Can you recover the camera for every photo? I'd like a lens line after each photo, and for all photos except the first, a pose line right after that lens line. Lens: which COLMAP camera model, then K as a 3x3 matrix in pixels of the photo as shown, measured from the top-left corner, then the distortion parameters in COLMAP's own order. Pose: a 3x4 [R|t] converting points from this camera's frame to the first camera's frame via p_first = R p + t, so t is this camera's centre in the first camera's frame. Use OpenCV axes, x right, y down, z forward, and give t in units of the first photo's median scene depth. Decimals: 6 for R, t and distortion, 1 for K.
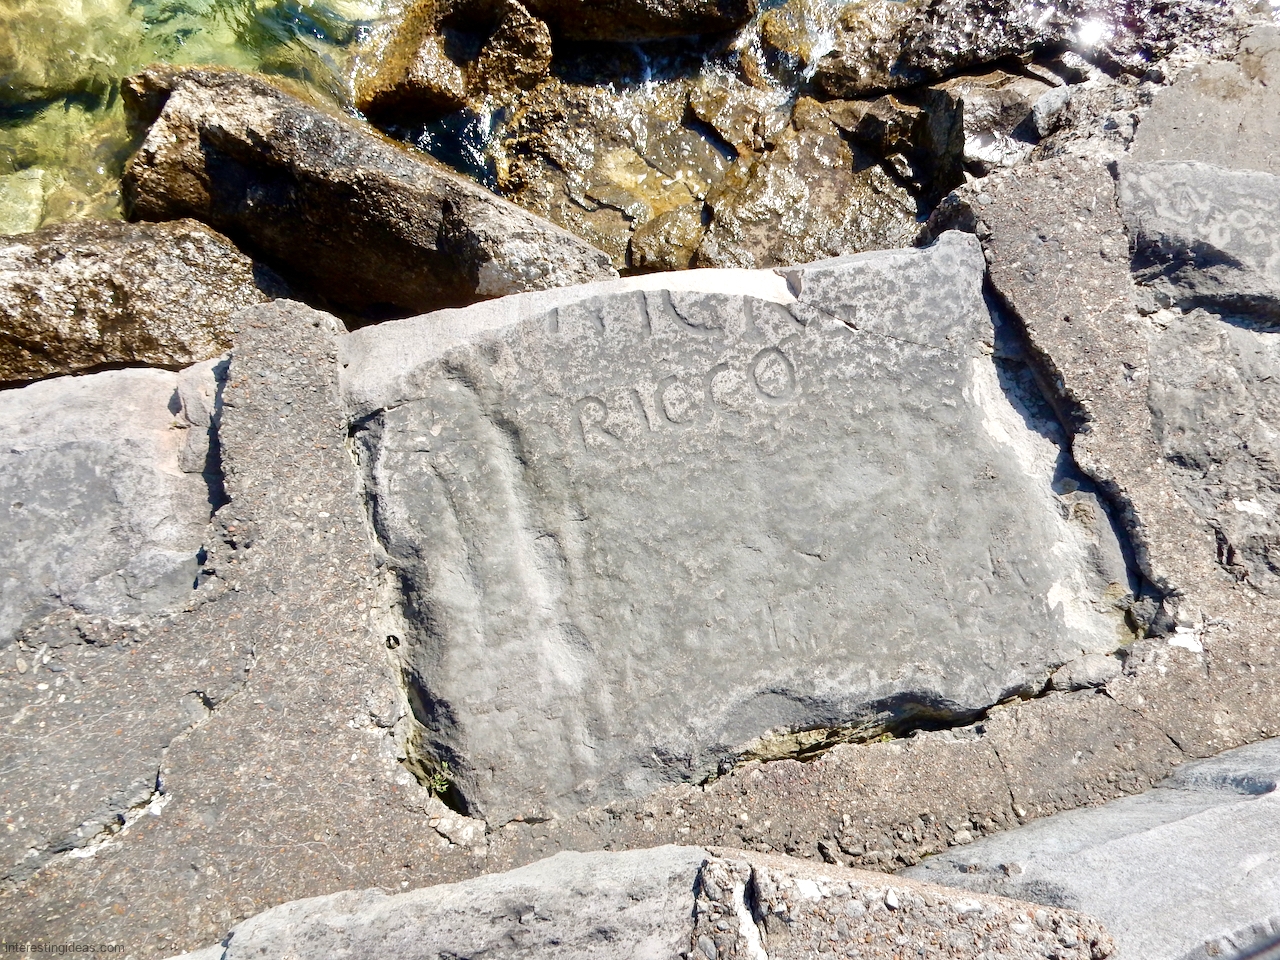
lens RADIAL K [[929.8, 0, 637.2], [0, 929.8, 481.2], [0, 0, 1]] dist [-0.003252, -0.010362]
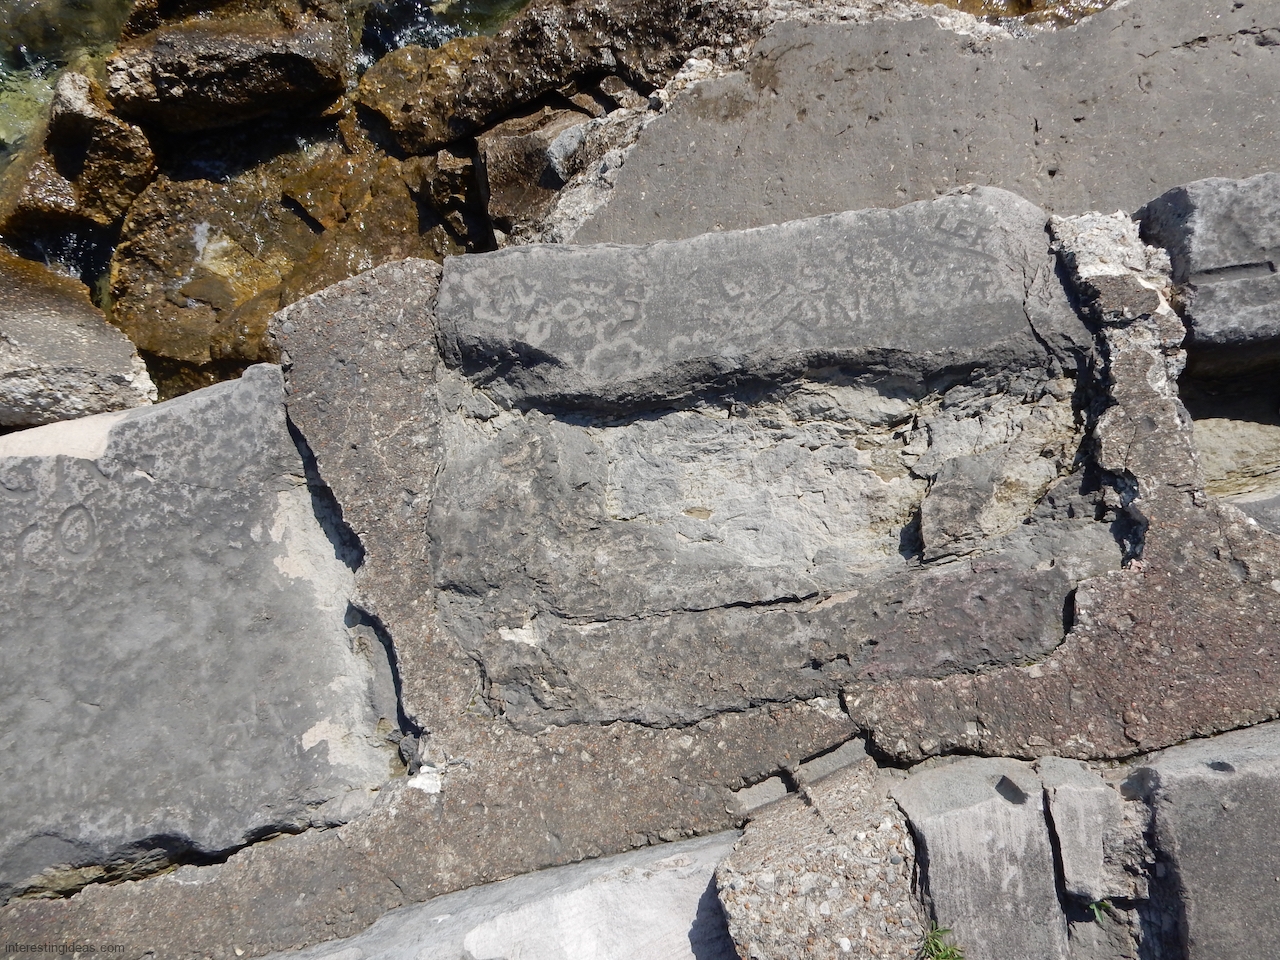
lens RADIAL K [[929.8, 0, 637.8], [0, 929.8, 479.9], [0, 0, 1]] dist [-0.003252, -0.010362]
pose [[0.974634, -0.071698, -0.212011, 0.981950], [0.088792, 0.993428, 0.072225, -0.188375], [0.205440, -0.089217, 0.974595, 0.096072]]
